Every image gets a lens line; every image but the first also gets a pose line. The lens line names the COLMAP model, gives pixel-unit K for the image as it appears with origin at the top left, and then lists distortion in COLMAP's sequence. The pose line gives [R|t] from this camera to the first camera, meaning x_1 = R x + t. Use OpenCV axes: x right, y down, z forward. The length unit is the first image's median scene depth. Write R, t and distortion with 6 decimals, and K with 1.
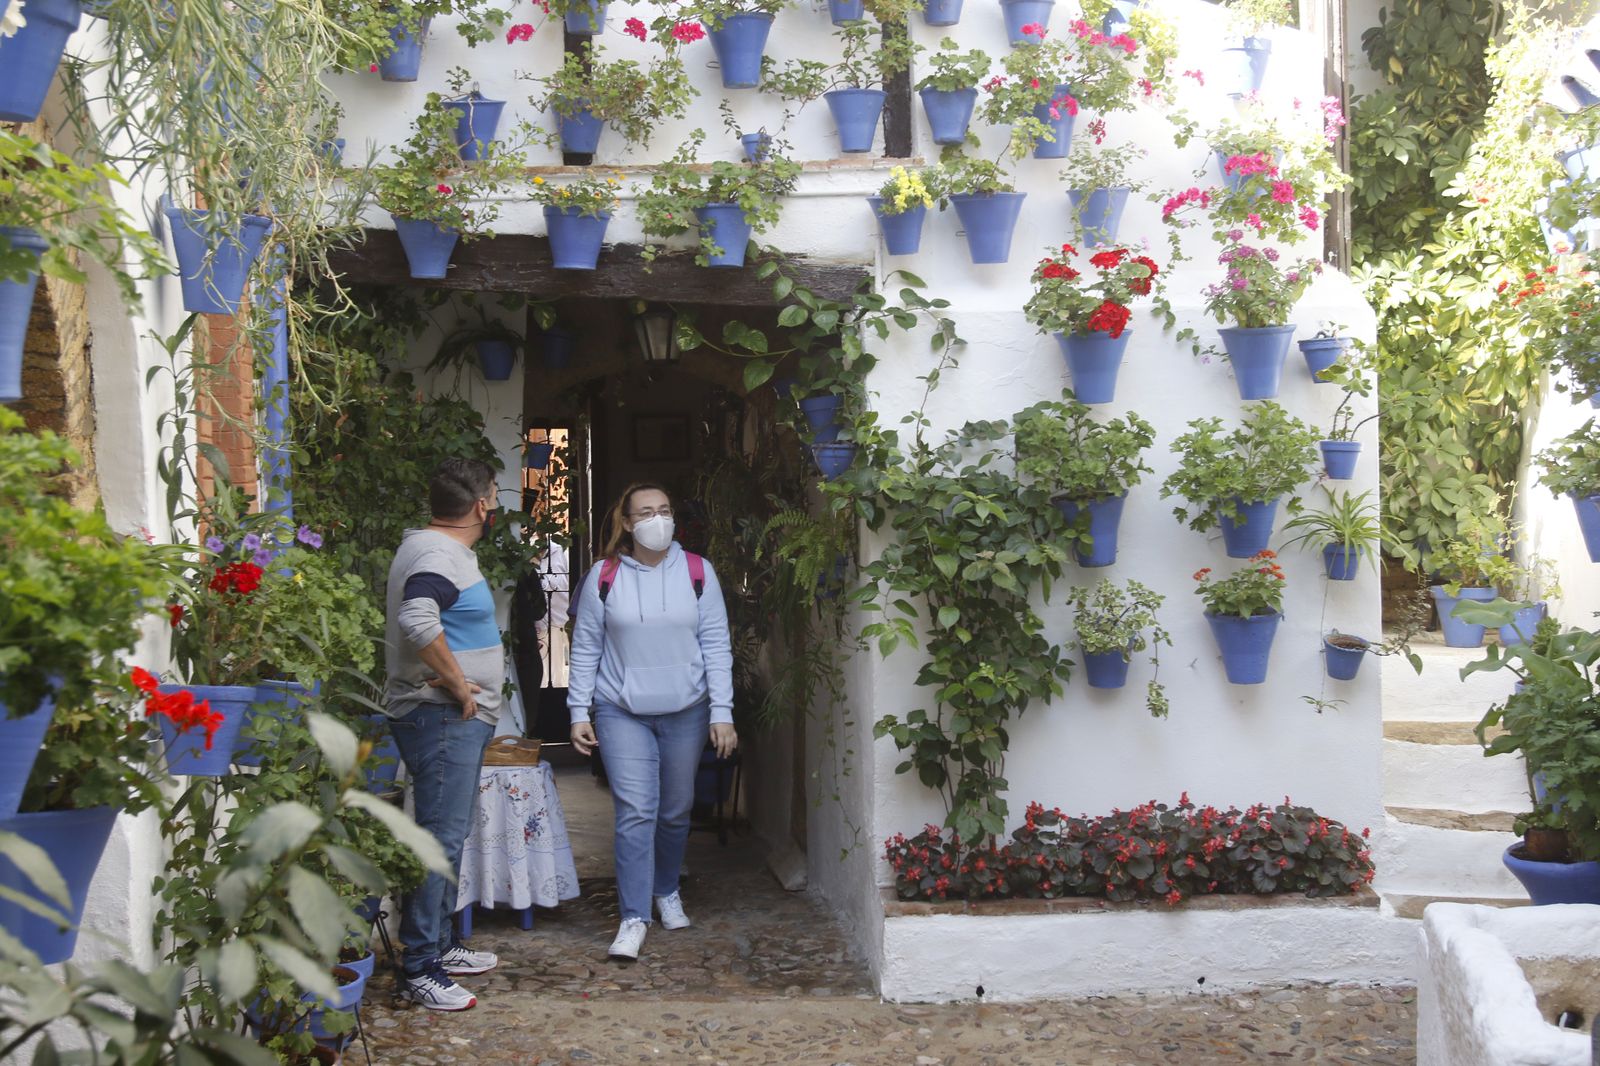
lens RADIAL K [[1889.5, 0, 800.0], [0, 1889.5, 533.0], [0, 0, 1]] dist [-0.026104, -0.016071]
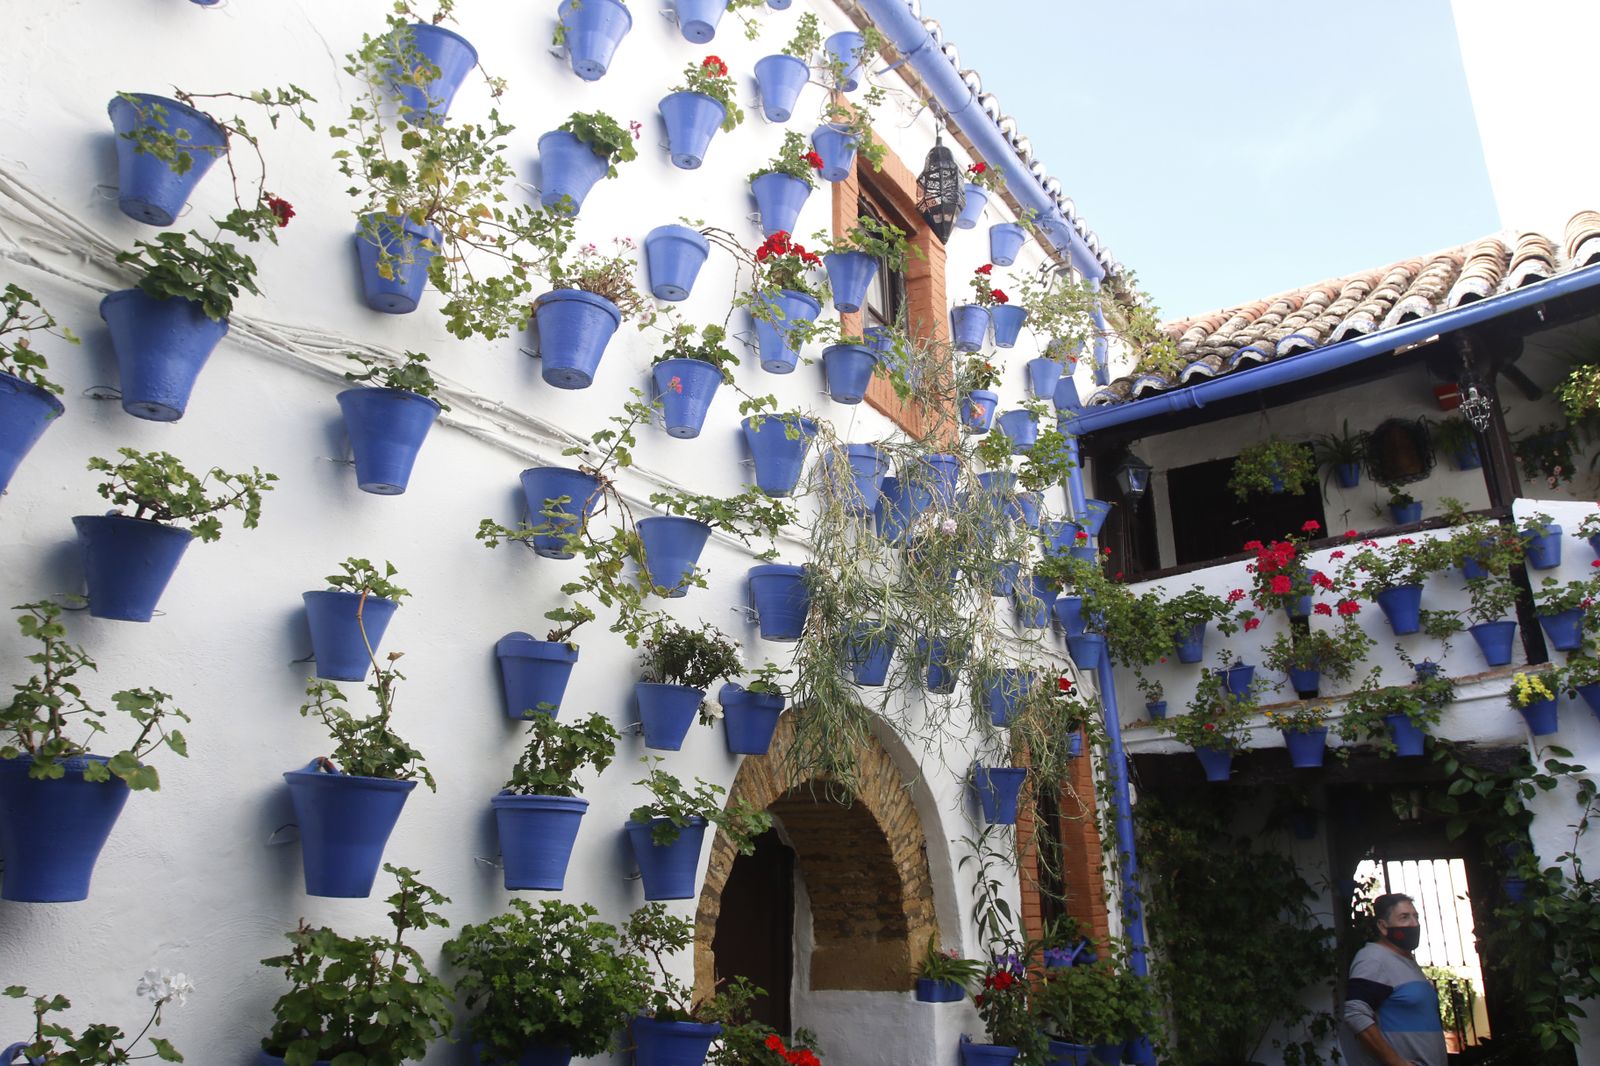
lens RADIAL K [[1156.8, 0, 797.9], [0, 1156.8, 536.4], [0, 0, 1]] dist [-0.100397, 0.062295]
pose [[0.731021, -0.210047, -0.649222, 0.217410], [-0.013168, 0.946923, -0.321191, -0.015943], [0.682228, 0.243347, 0.689454, 0.035086]]
